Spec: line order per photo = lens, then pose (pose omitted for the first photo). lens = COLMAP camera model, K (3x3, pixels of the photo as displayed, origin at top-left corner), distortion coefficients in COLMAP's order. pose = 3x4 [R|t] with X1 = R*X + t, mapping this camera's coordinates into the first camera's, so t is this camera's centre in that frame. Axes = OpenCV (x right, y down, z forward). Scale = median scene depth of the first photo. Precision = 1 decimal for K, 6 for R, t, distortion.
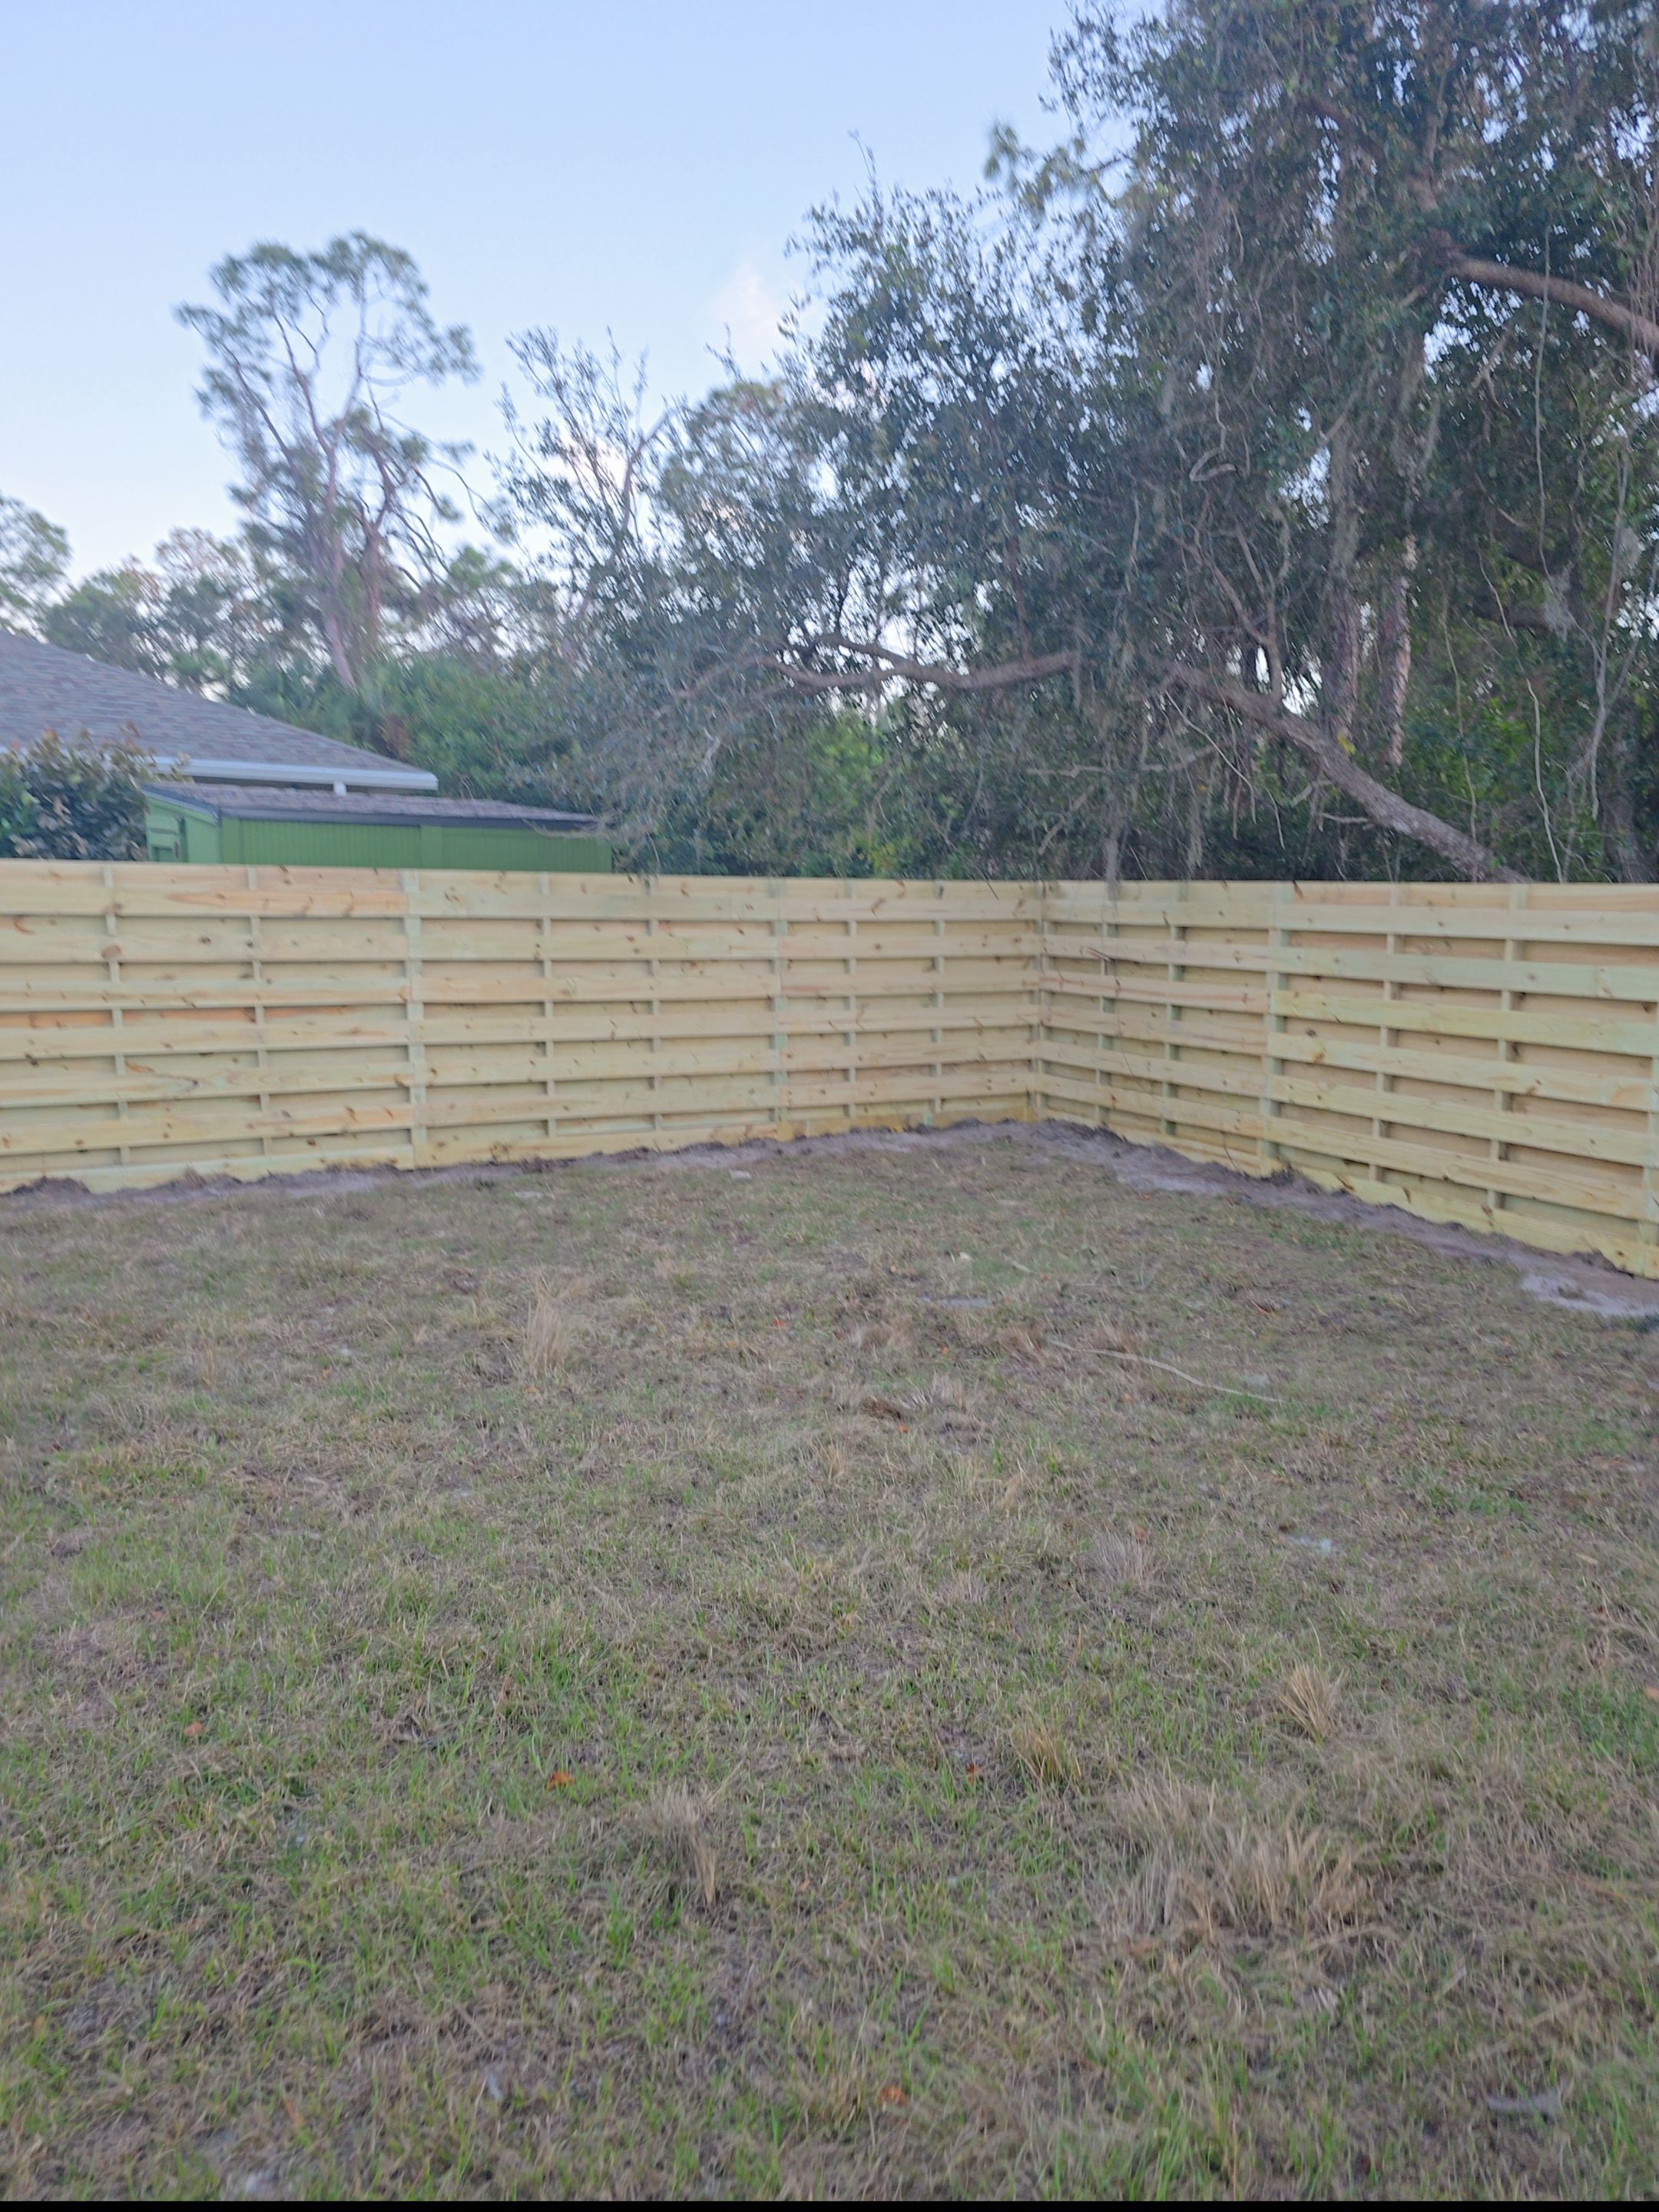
lens RADIAL K [[1484.3, 0, 827.8], [0, 1484.3, 1118.9], [0, 0, 1]] dist [0.074136, -0.060760]
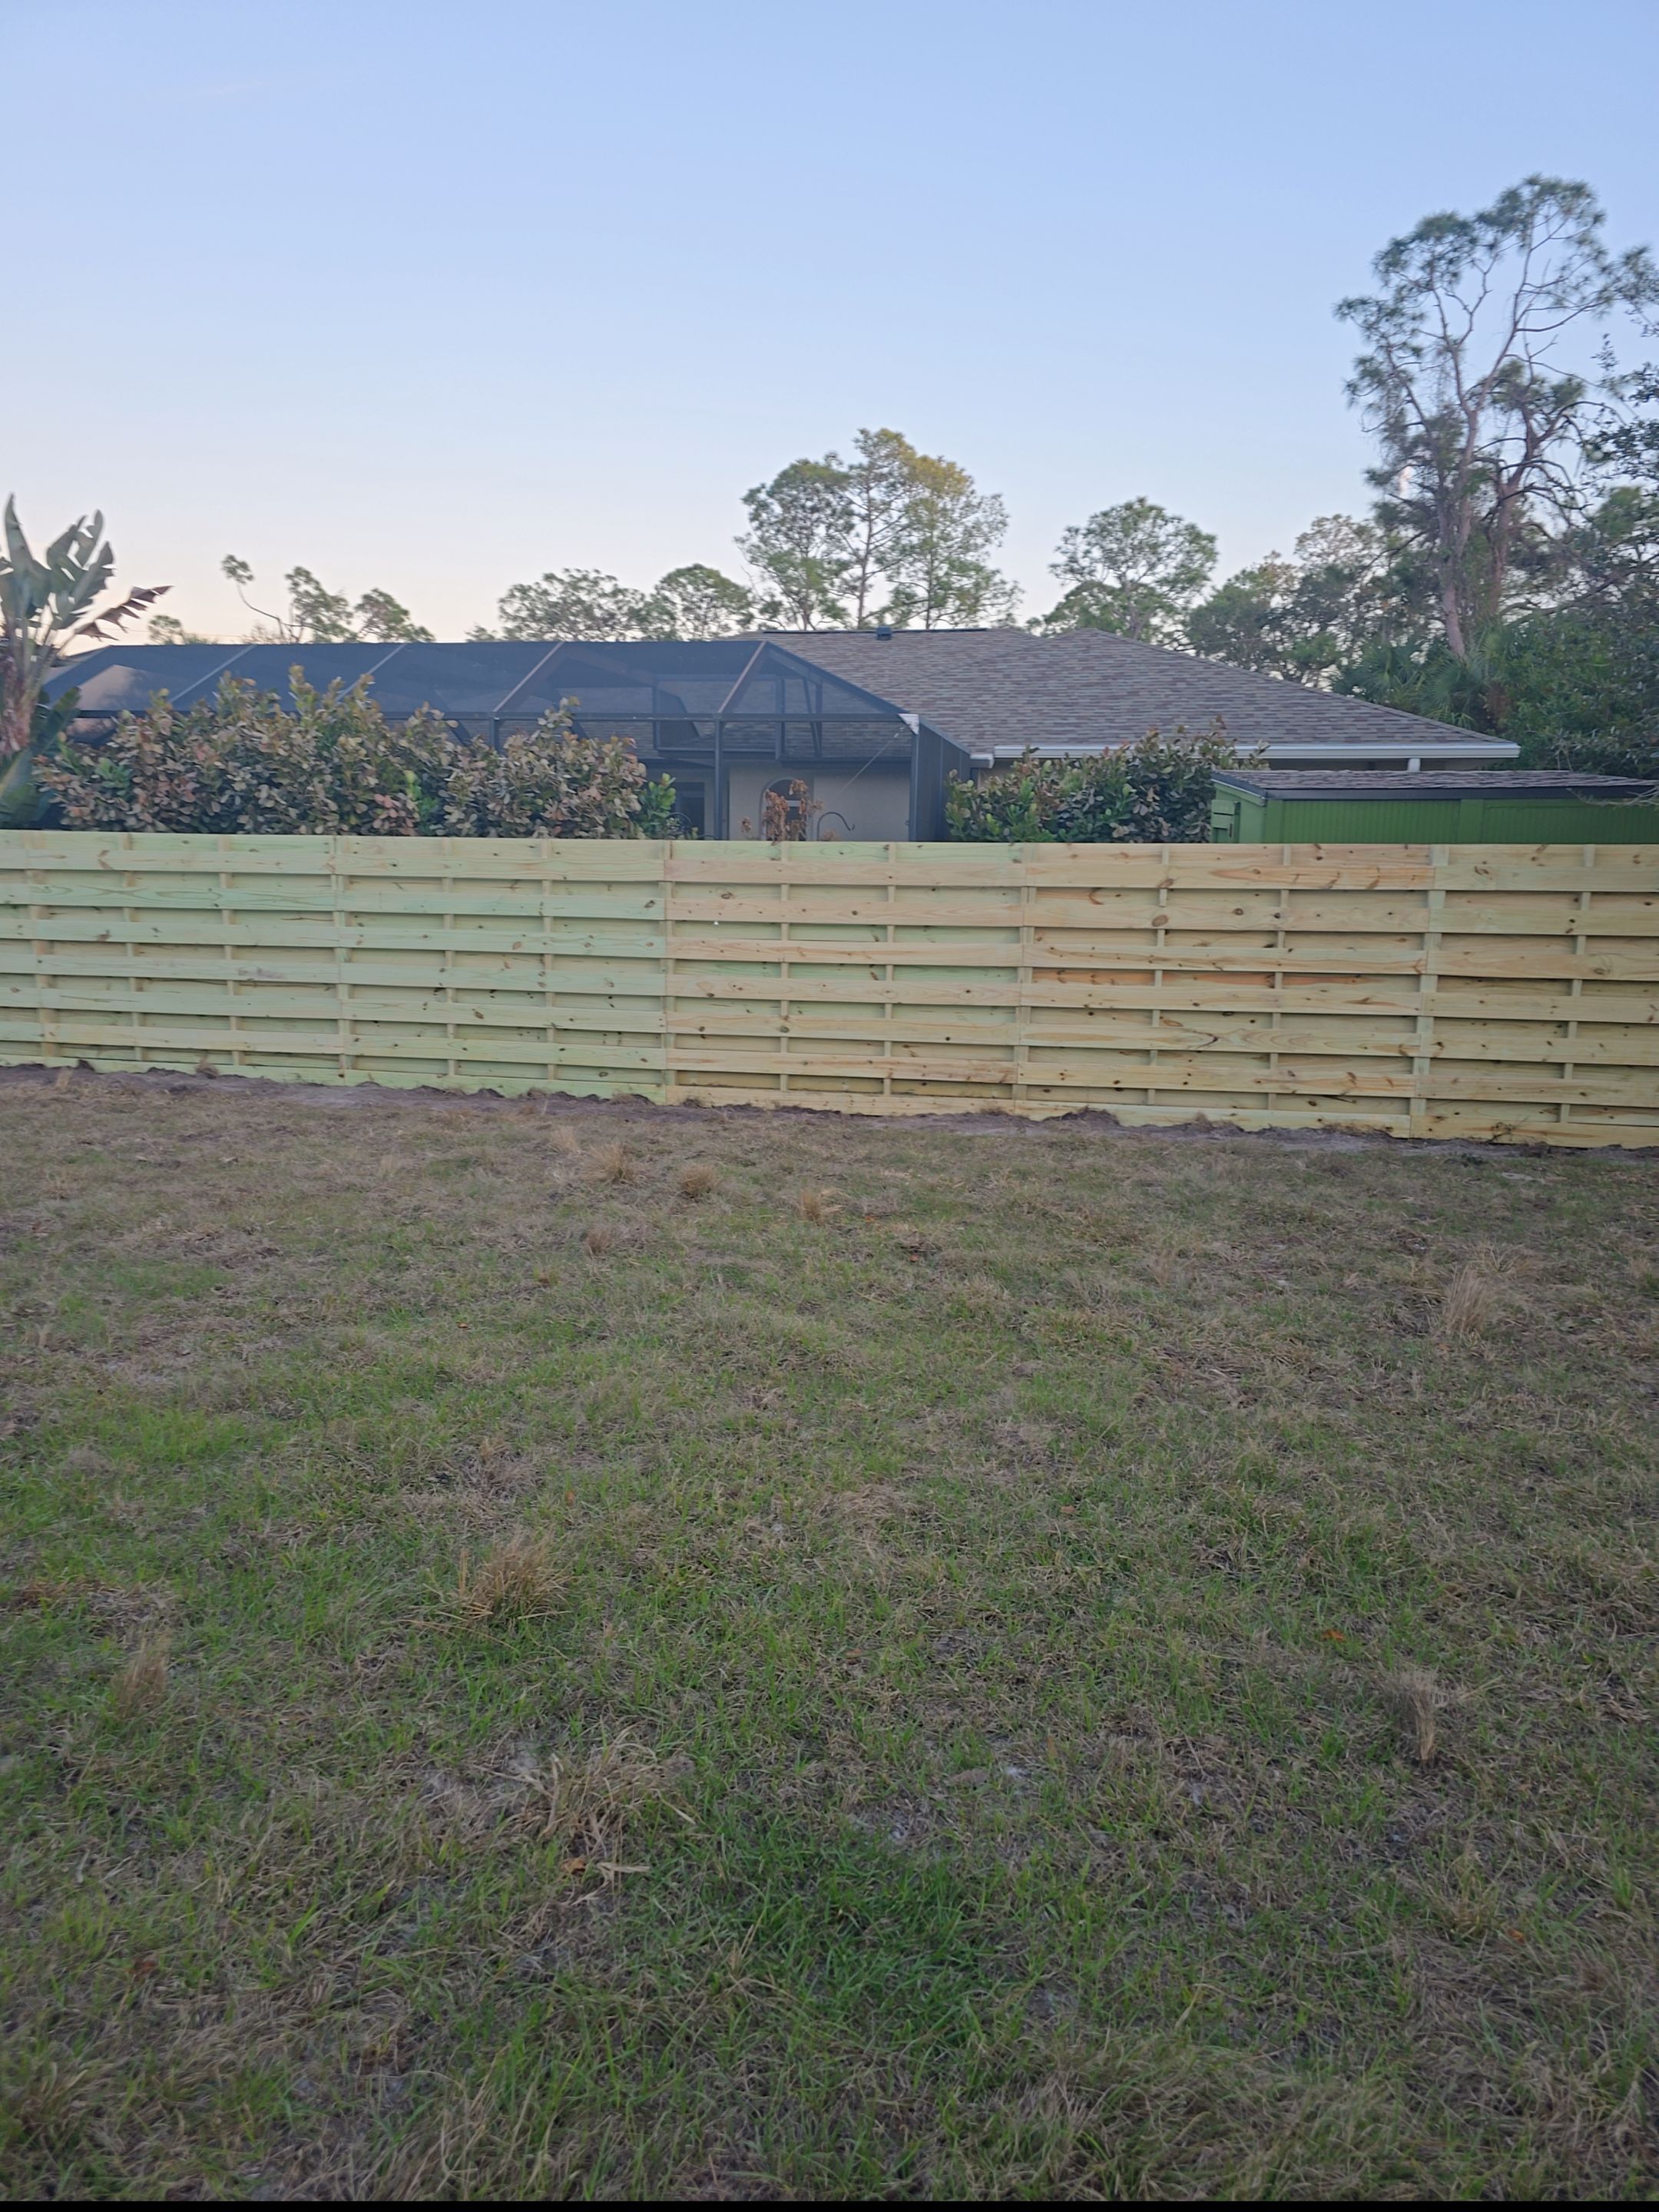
lens RADIAL K [[1484.3, 0, 827.8], [0, 1484.3, 1118.9], [0, 0, 1]] dist [0.074136, -0.060760]
pose [[0.768730, 0.106596, -0.630628, 0.045669], [-0.097014, 0.994038, 0.049764, 0.005702], [0.632173, 0.022925, 0.774488, -0.031809]]
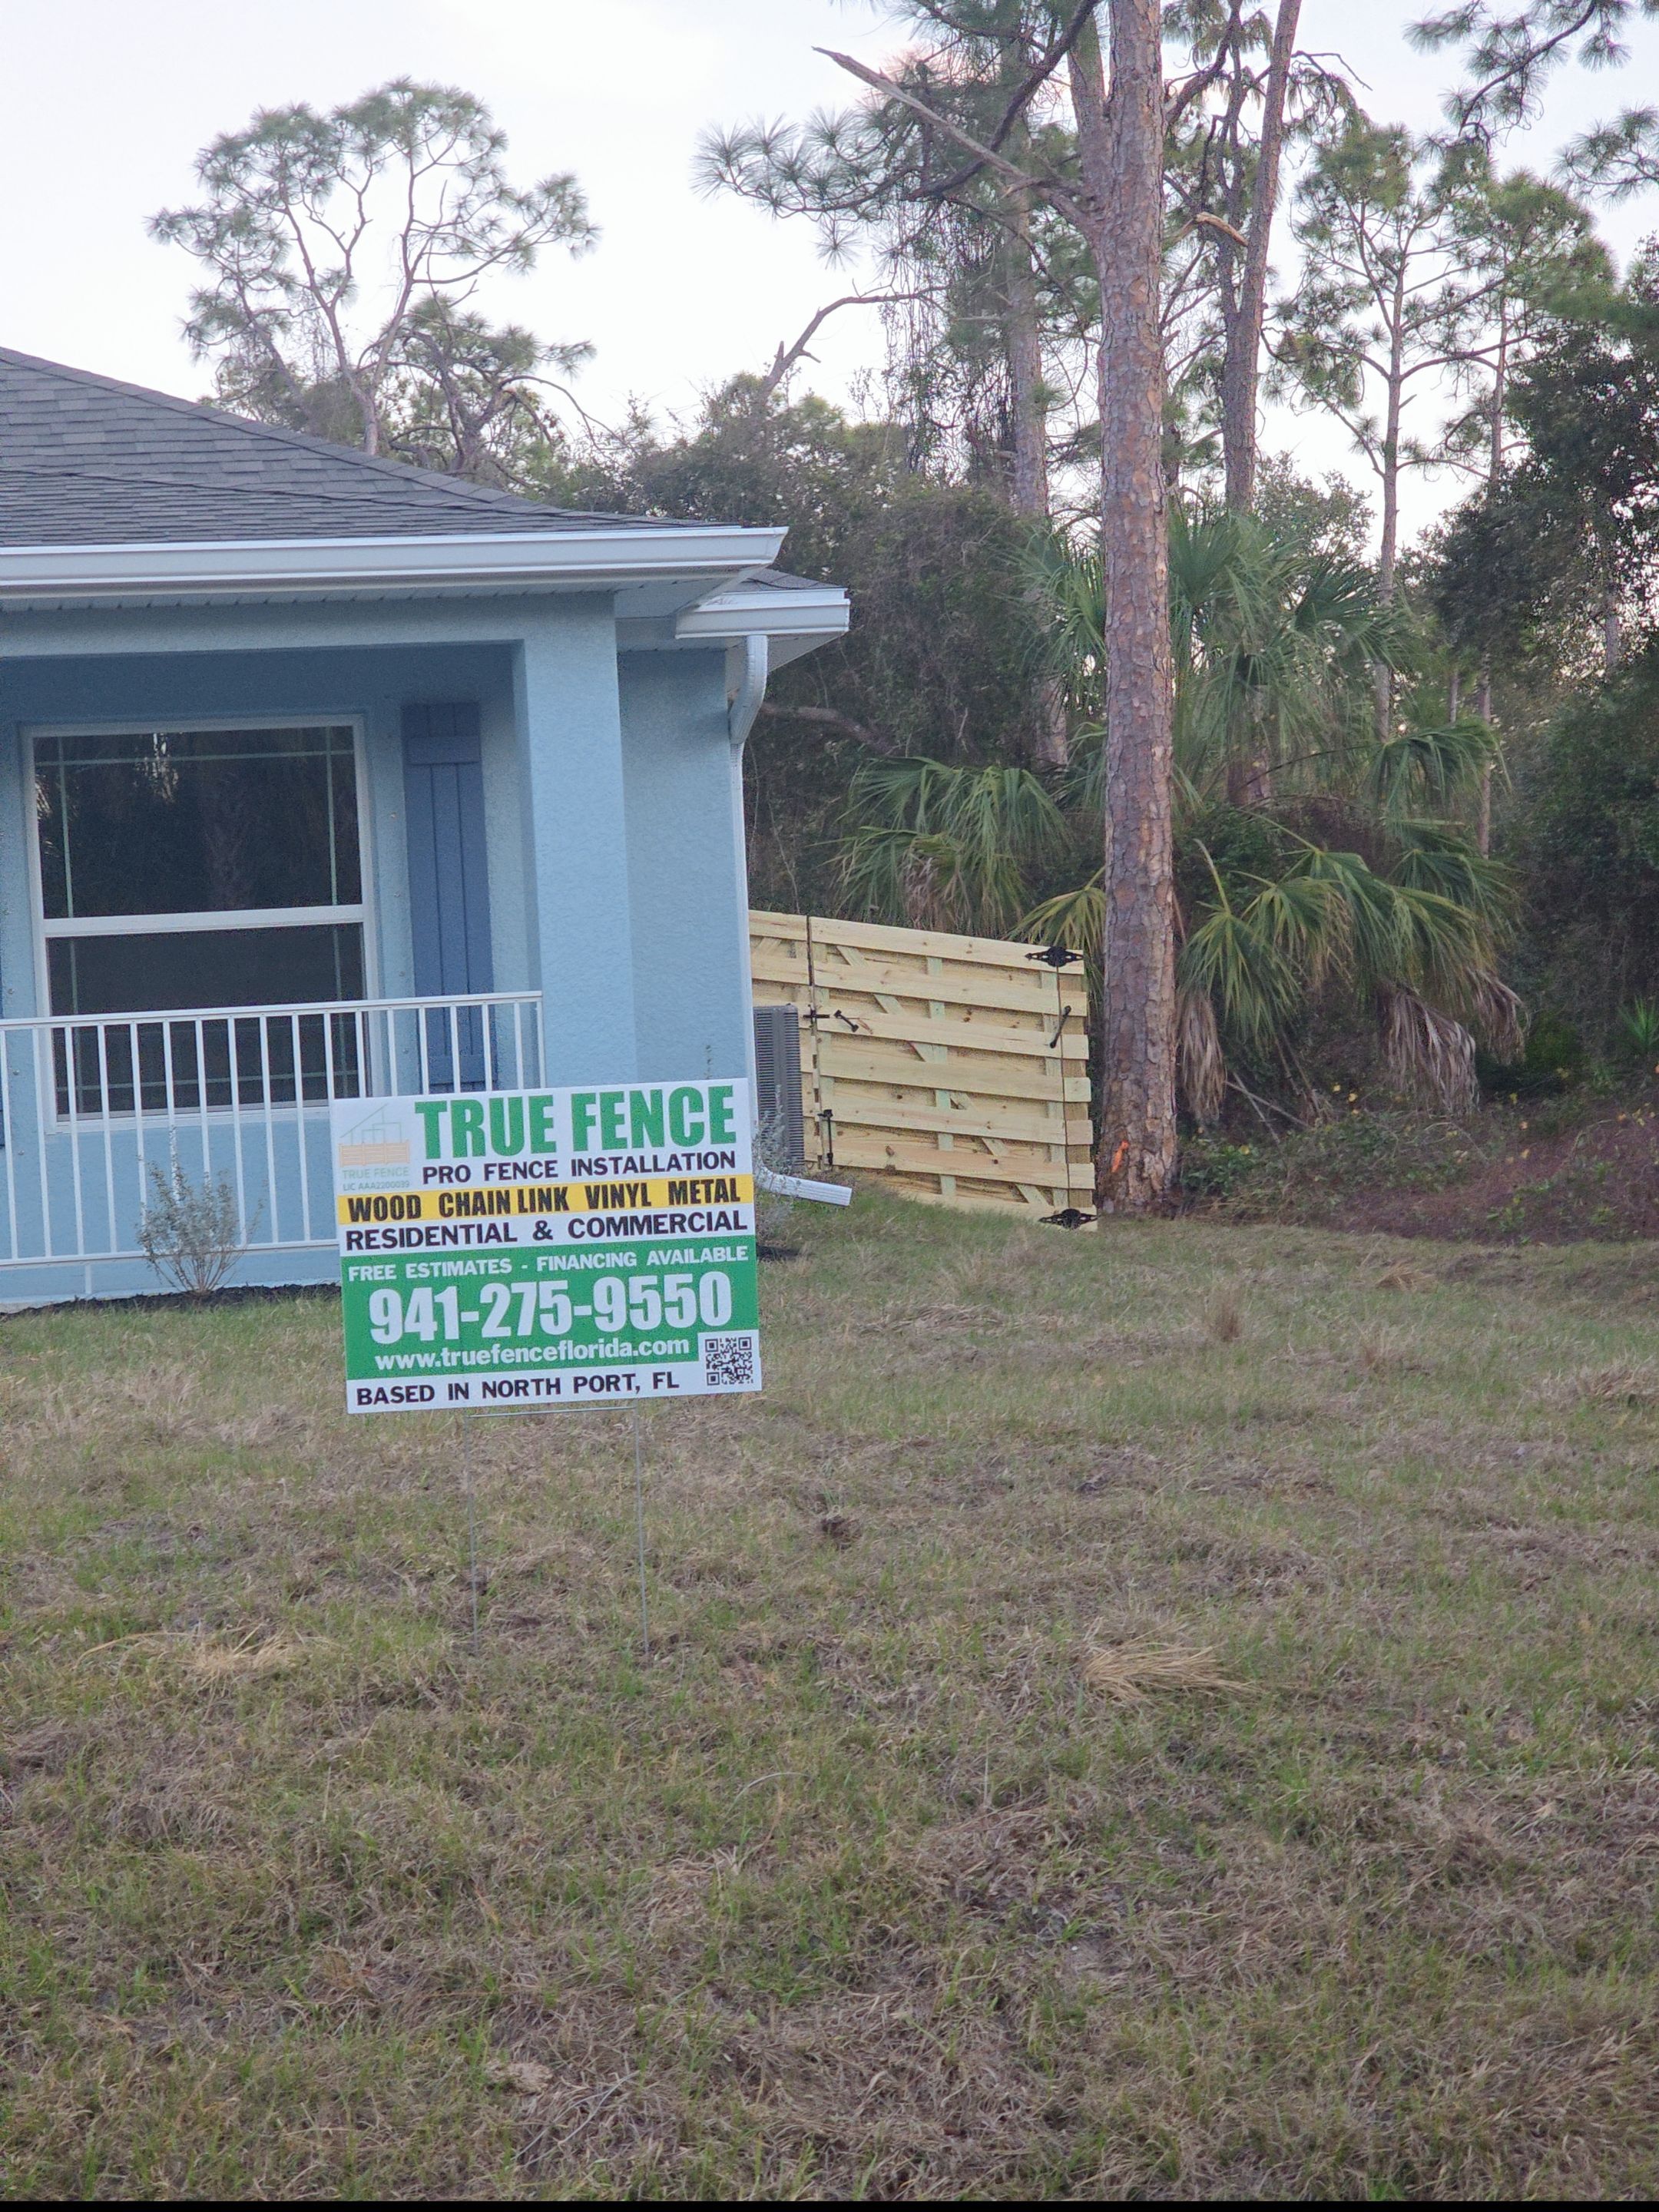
lens RADIAL K [[4414.0, 0, 829.5], [0, 4414.0, 1106.0], [0, 0, 1]] dist [0.034615, 0.492648]
pose [[0.954866, -0.064785, -0.289887, 1.116090], [0.025171, 0.990063, -0.138352, 0.357792], [0.295970, 0.124810, 0.947008, -2.001087]]
